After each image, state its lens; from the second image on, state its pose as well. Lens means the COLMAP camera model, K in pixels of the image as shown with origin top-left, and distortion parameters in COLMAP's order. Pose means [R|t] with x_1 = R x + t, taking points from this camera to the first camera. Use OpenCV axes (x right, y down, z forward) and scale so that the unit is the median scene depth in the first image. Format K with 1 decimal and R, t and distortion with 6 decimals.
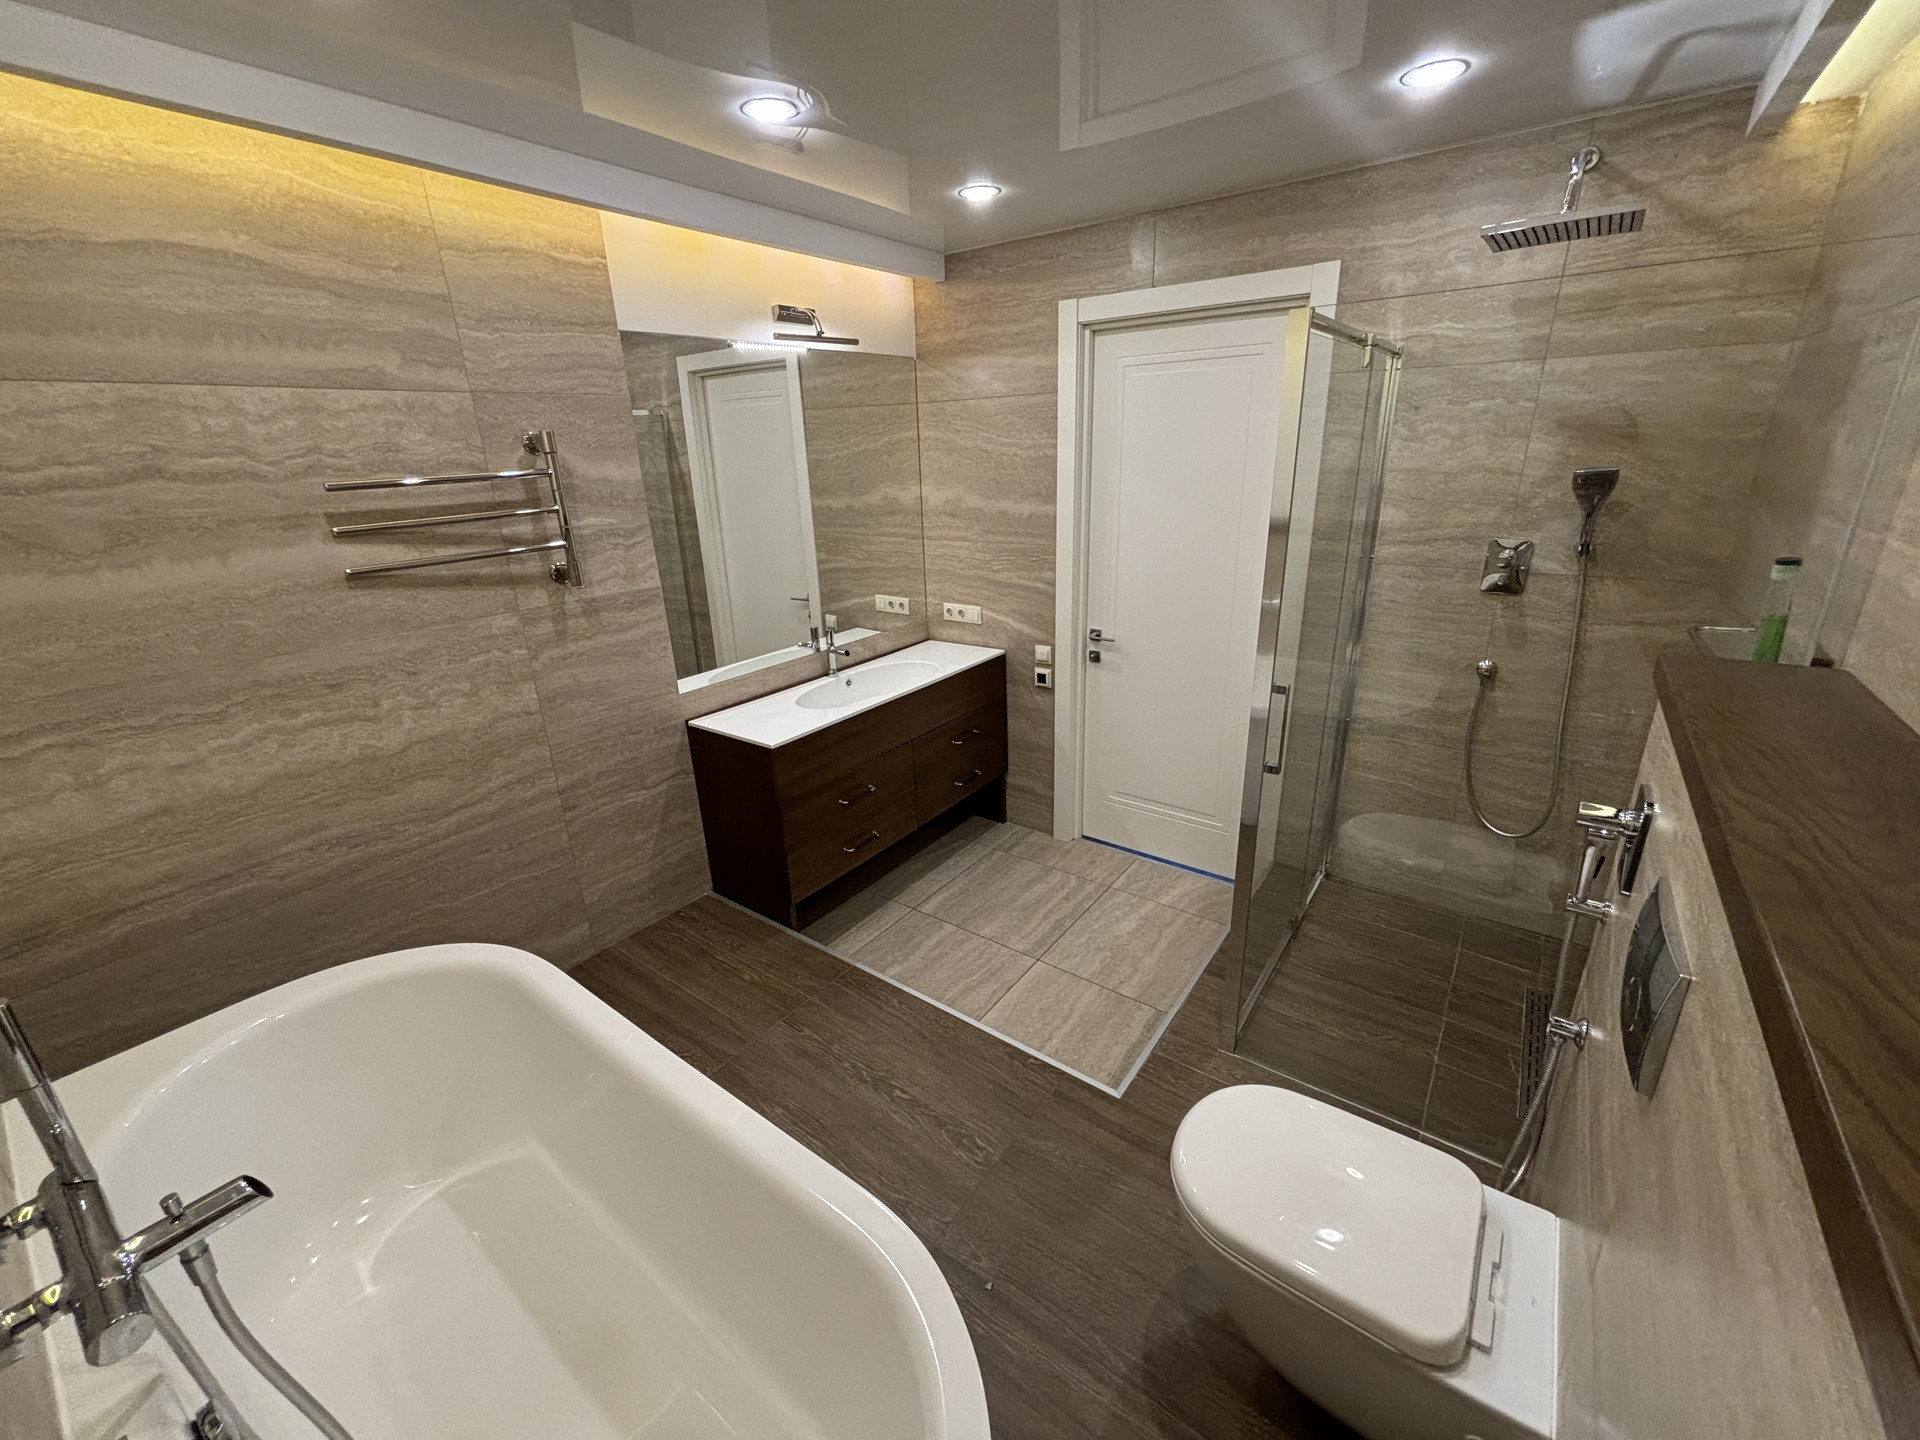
lens RADIAL K [[780.8, 0, 955.7], [0, 780.8, 718.1], [0, 0, 1]] dist [0.001192, 0.001660]
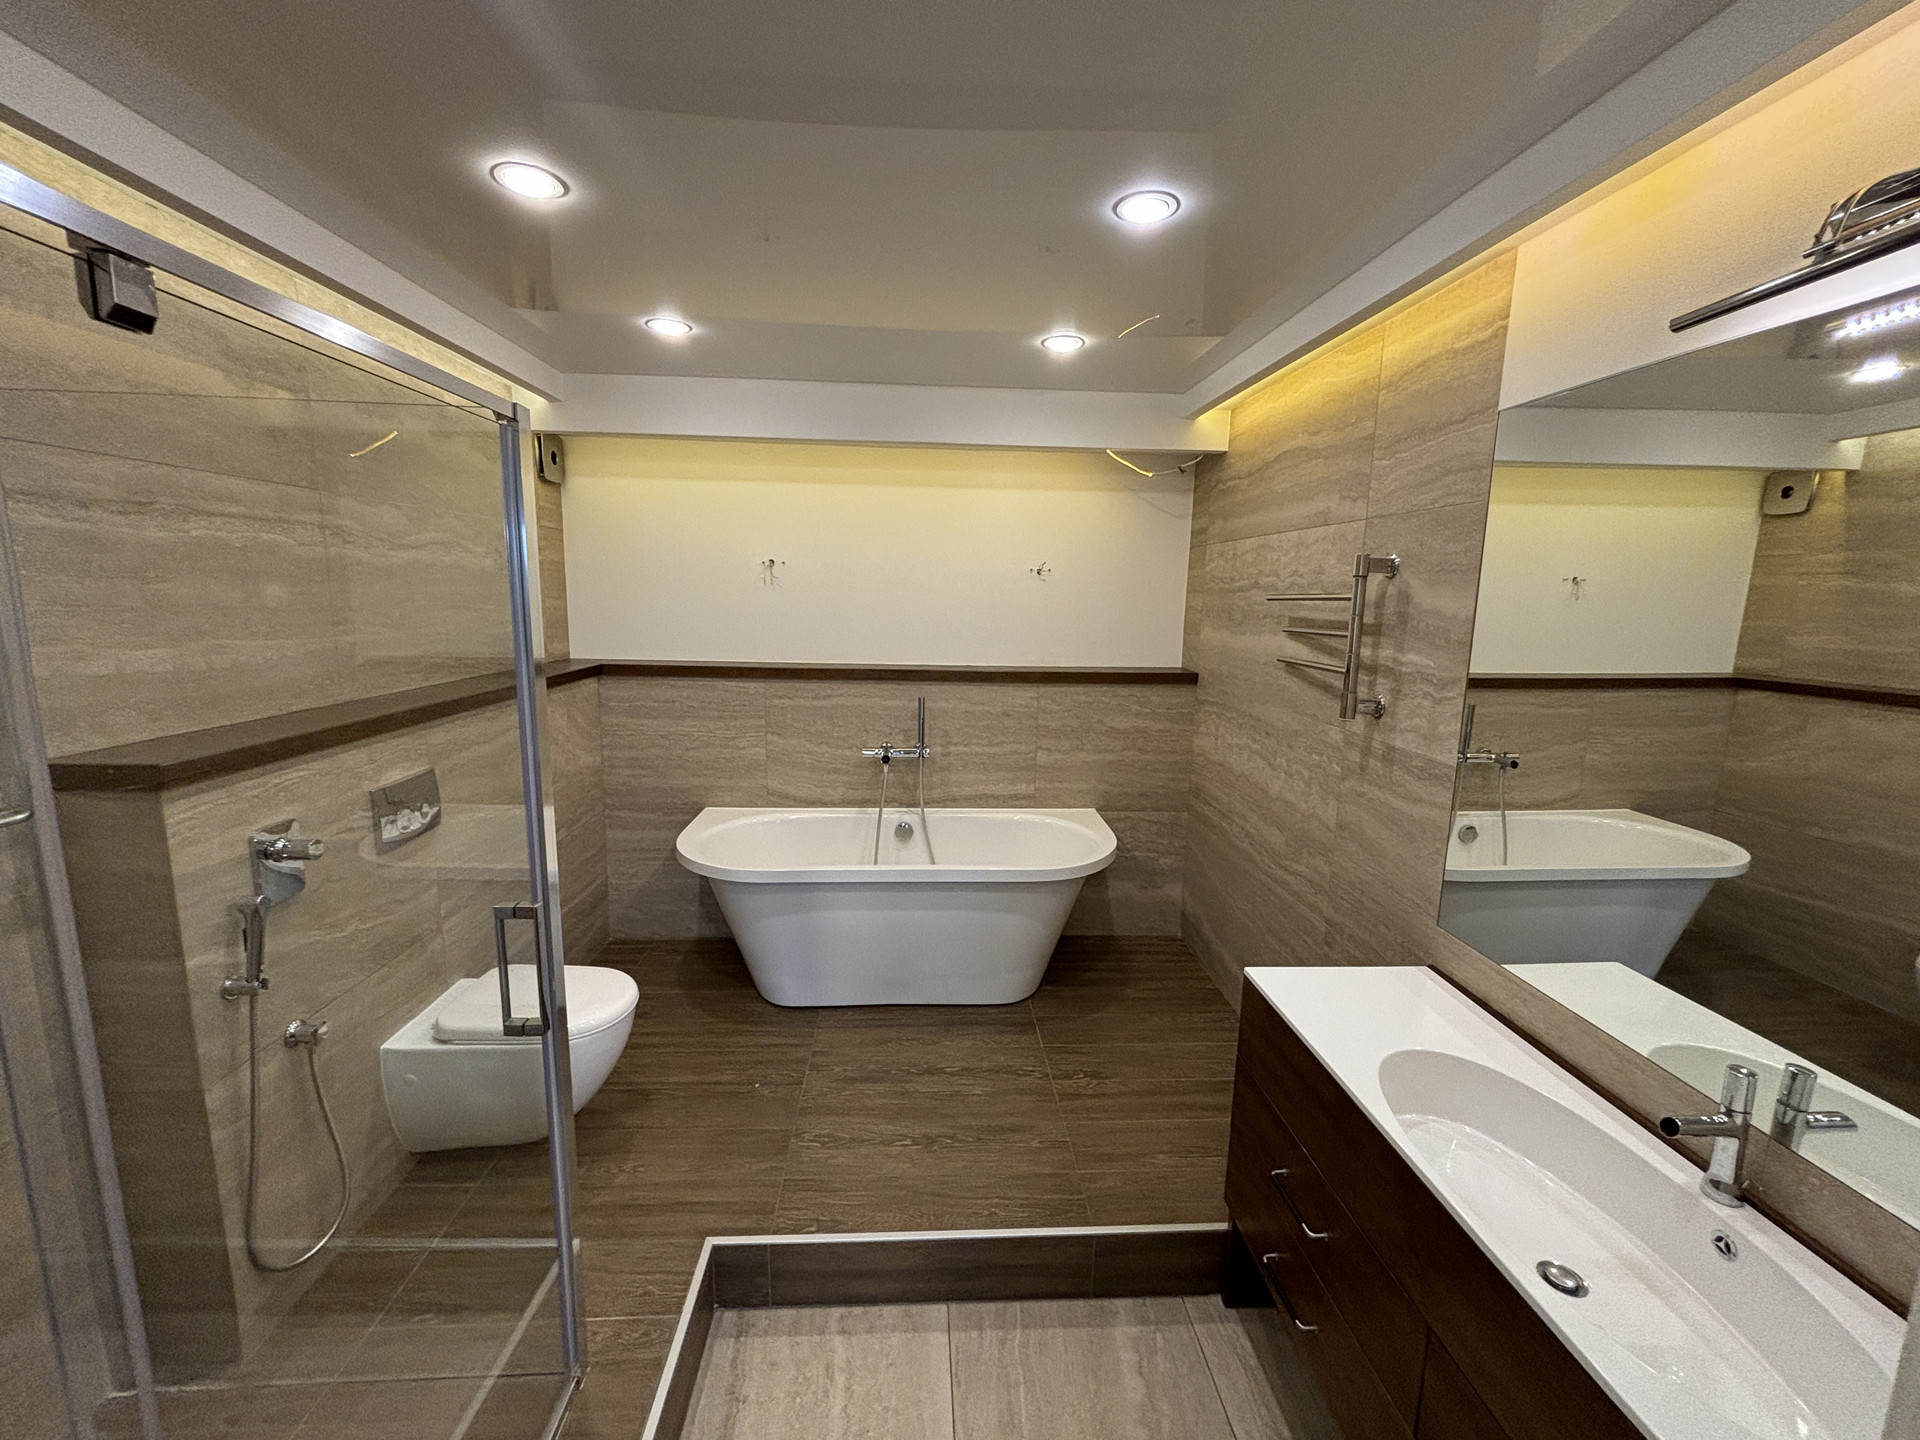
lens RADIAL K [[780.8, 0, 957.4], [0, 780.8, 715.0], [0, 0, 1]] dist [0.001192, 0.001660]
pose [[-0.771467, 0.119720, -0.624905, 0.429652], [-0.205538, 0.882592, 0.422831, -0.465041], [0.602157, 0.454642, -0.656283, 1.328638]]
